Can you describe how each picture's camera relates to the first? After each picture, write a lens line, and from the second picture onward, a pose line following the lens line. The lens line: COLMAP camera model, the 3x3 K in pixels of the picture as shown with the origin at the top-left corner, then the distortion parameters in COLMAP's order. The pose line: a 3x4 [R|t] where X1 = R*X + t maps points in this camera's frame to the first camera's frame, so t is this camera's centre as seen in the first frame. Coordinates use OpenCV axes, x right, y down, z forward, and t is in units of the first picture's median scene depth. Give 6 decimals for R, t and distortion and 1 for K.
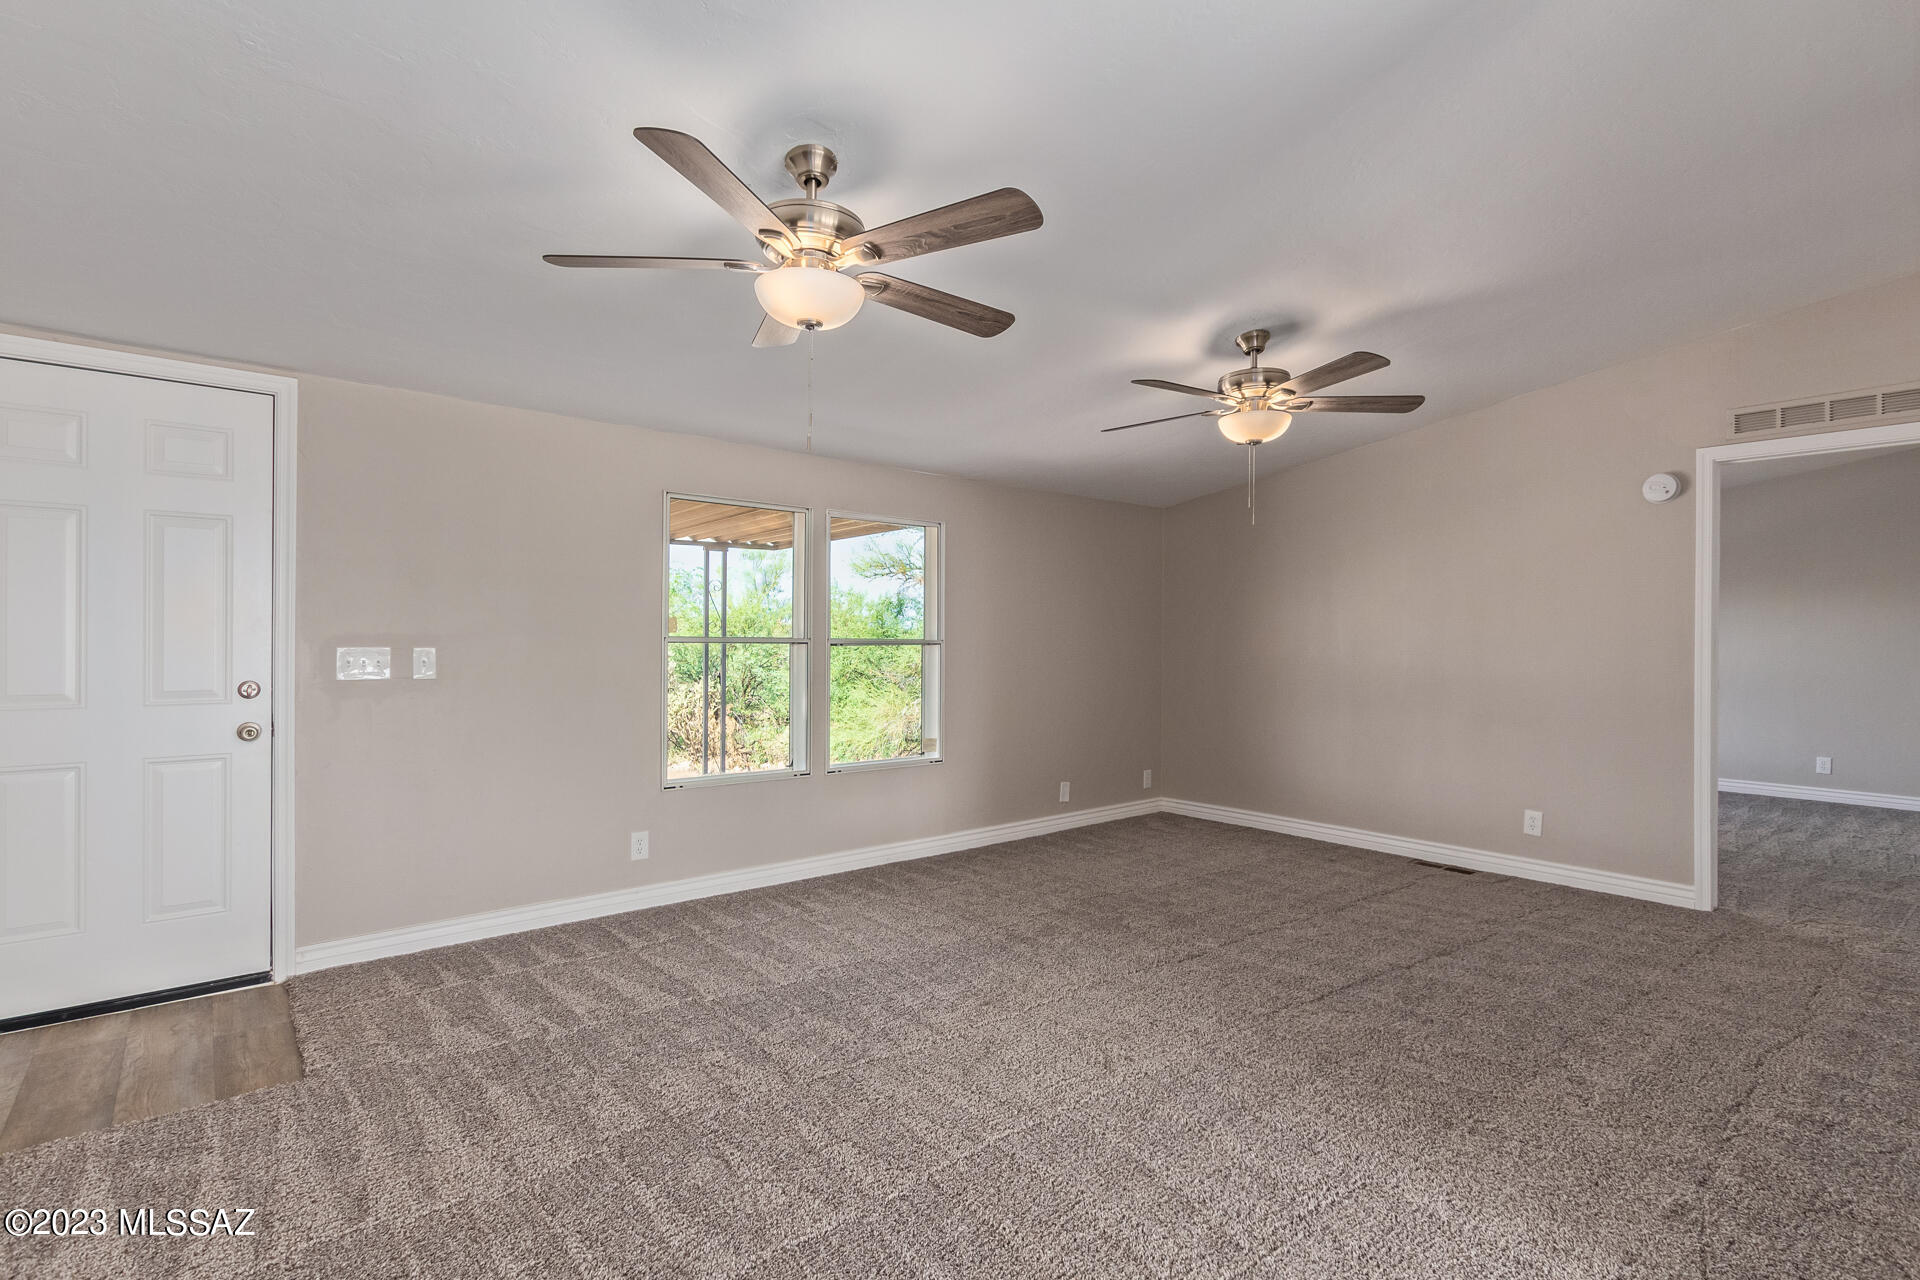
lens RADIAL K [[895.2, 0, 959.3], [0, 895.2, 648.7], [0, 0, 1]] dist [-0.004124, -0.000444]
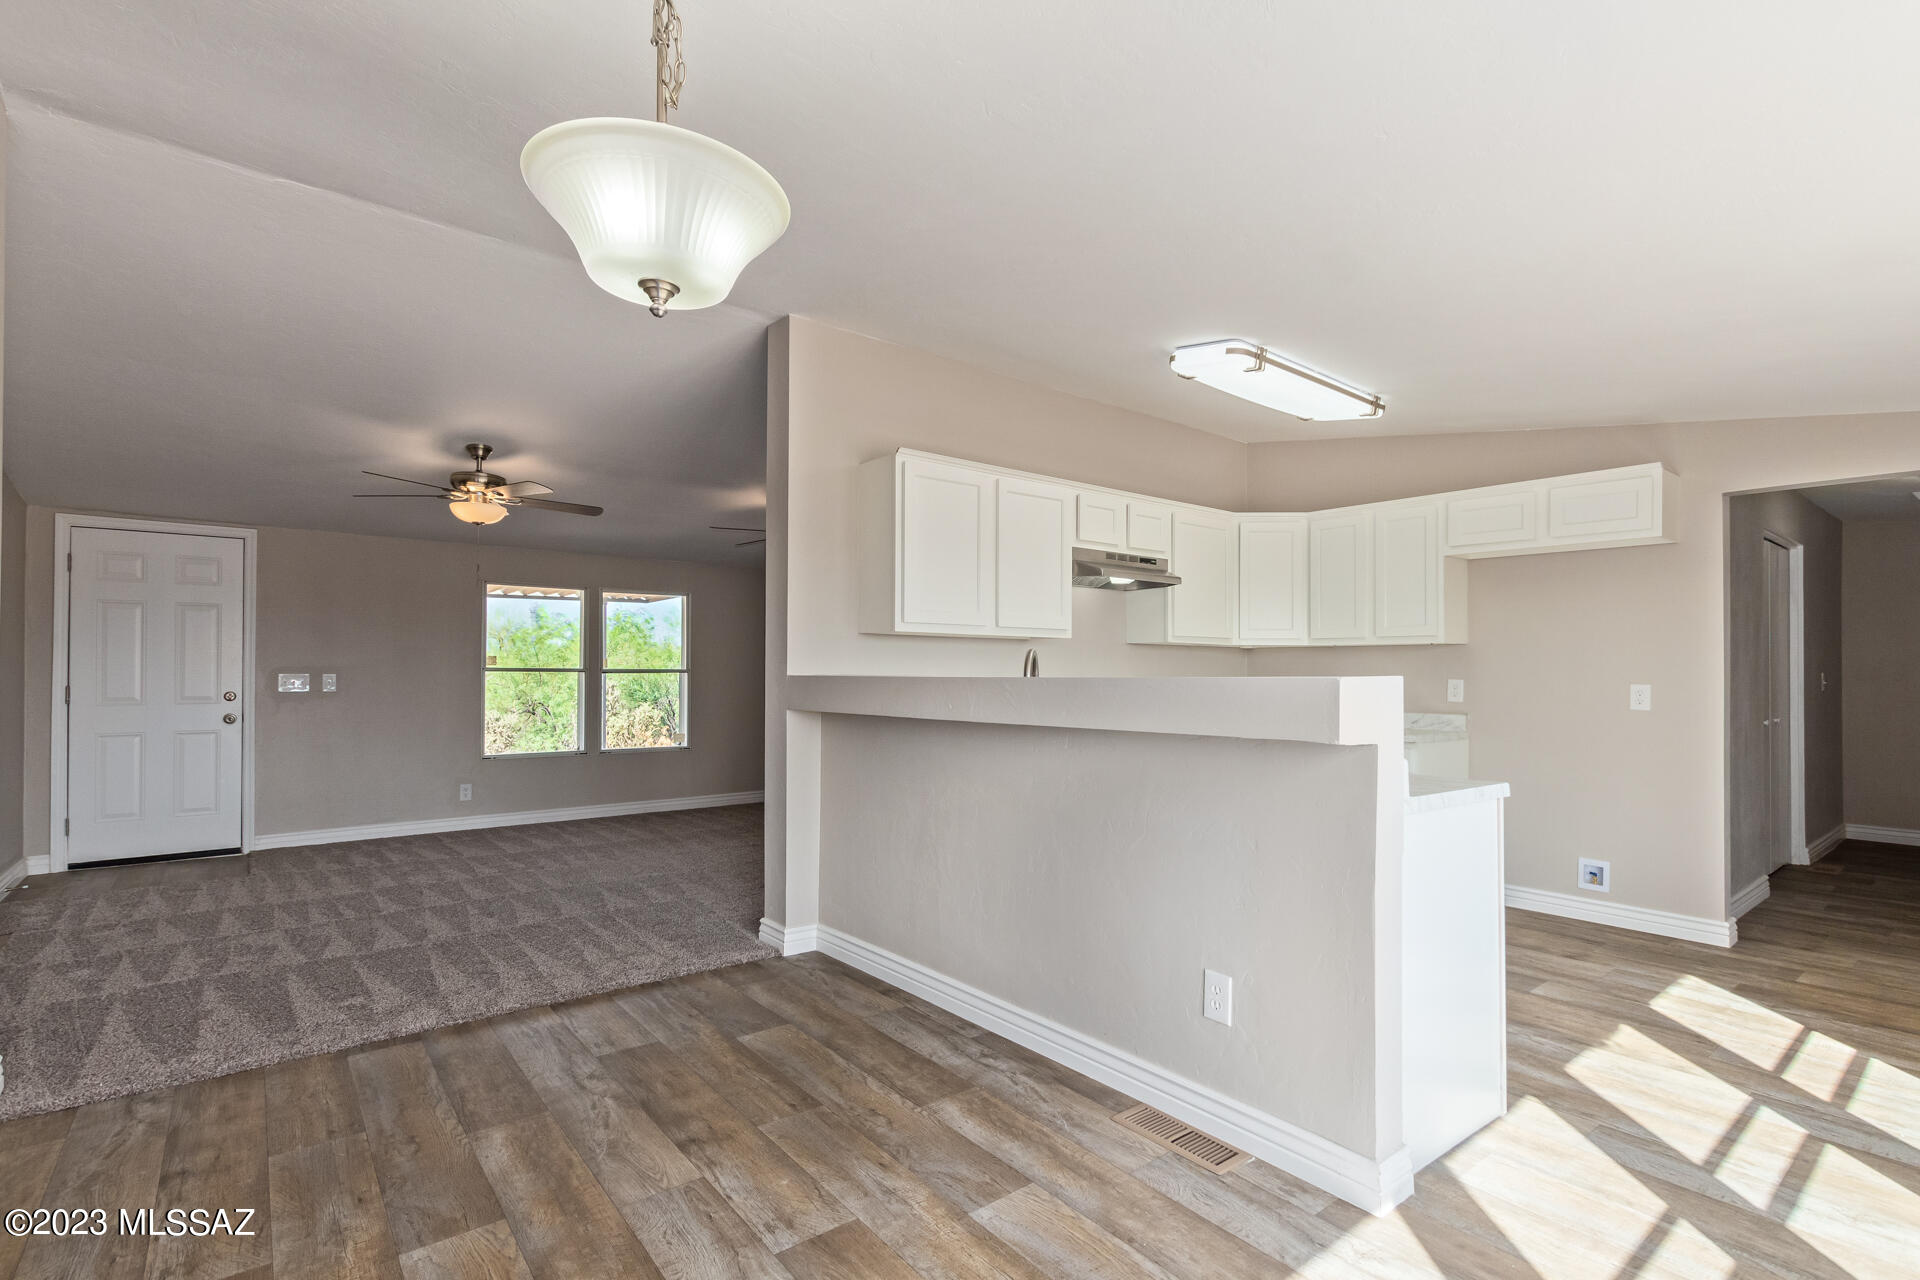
lens RADIAL K [[895.2, 0, 957.4], [0, 895.2, 671.8], [0, 0, 1]] dist [-0.004124, -0.000444]
pose [[0.999958, -0.008032, -0.004463, 0.732677], [0.007975, 0.999889, -0.012586, 0.029225], [0.004564, 0.012550, 0.999911, -0.858740]]
